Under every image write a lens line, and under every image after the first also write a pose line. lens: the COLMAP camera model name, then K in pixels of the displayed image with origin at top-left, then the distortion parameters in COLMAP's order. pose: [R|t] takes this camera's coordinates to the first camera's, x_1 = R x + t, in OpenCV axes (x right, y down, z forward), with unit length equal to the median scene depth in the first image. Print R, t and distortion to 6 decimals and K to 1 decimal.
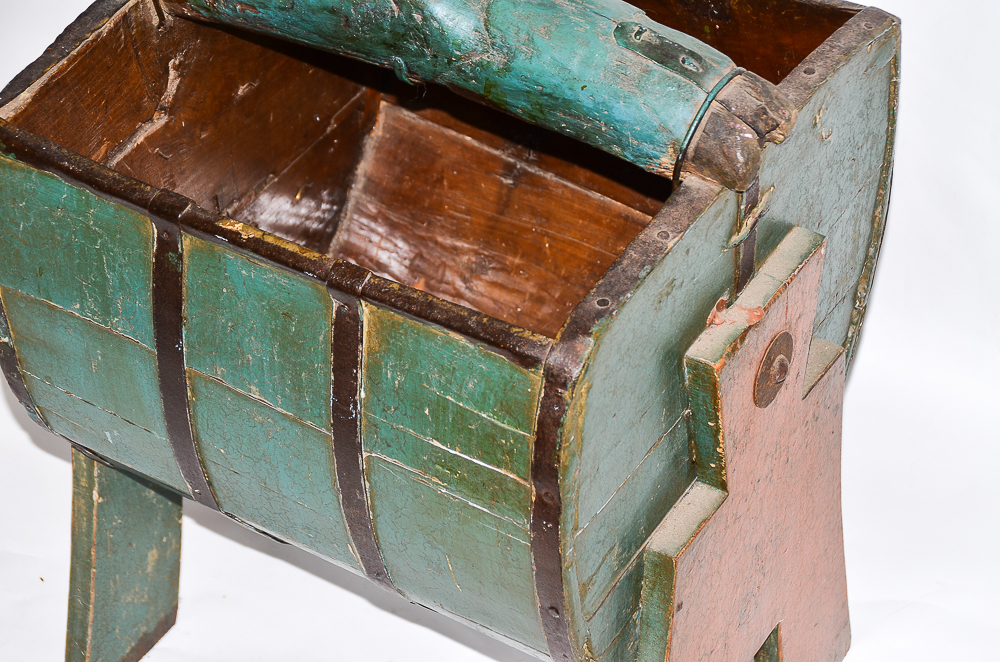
lens RADIAL K [[2947.8, 0, 500.0], [0, 2947.8, 331.0], [0, 0, 1]] dist [0.582770, 0.283201]
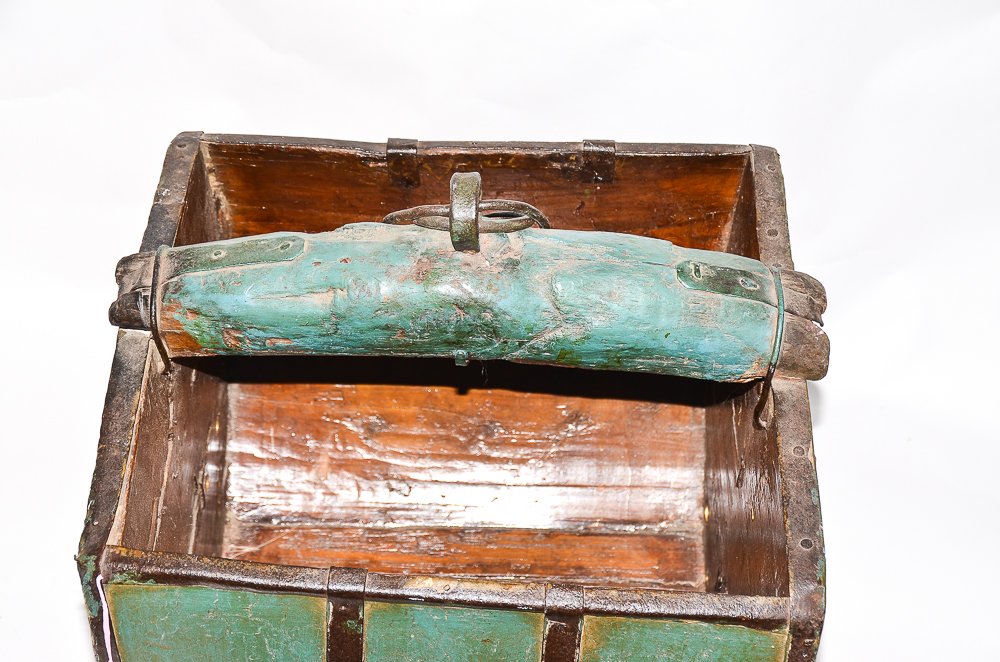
lens RADIAL K [[2080.9, 0, 500.0], [0, 2080.9, 331.0], [0, 0, 1]] dist [0.289665, 0.214105]
pose [[0.869486, -0.333962, 0.363956, -0.286776], [0.270503, 0.938434, 0.214871, -0.252642], [-0.413307, -0.088376, 0.906293, 0.334938]]
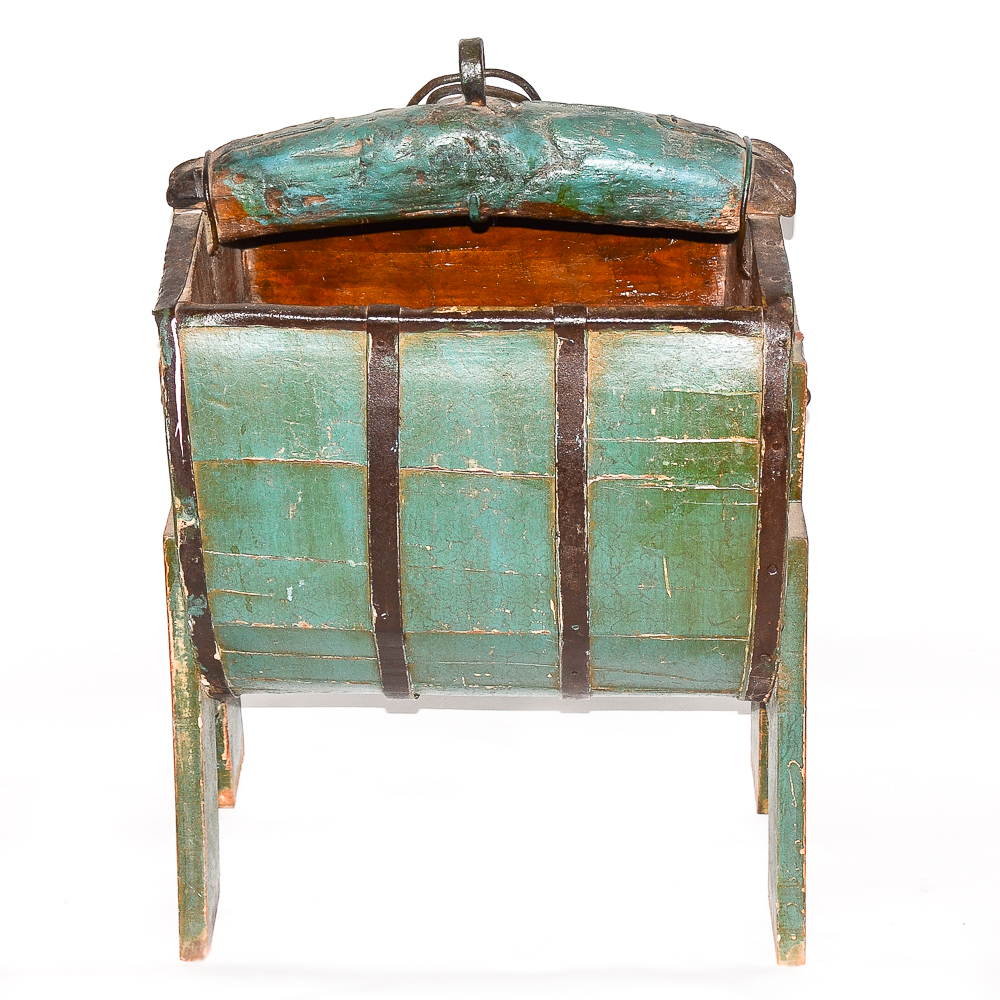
lens RADIAL K [[3775.9, 0, 500.0], [0, 3775.9, 500.0], [0, 0, 1]] dist [-0.060690, -3.008275]
pose [[0.860574, -0.193428, 0.471167, -0.764040], [0.317316, 0.927223, -0.198917, 0.326803], [-0.398401, 0.320692, 0.859321, -0.264884]]
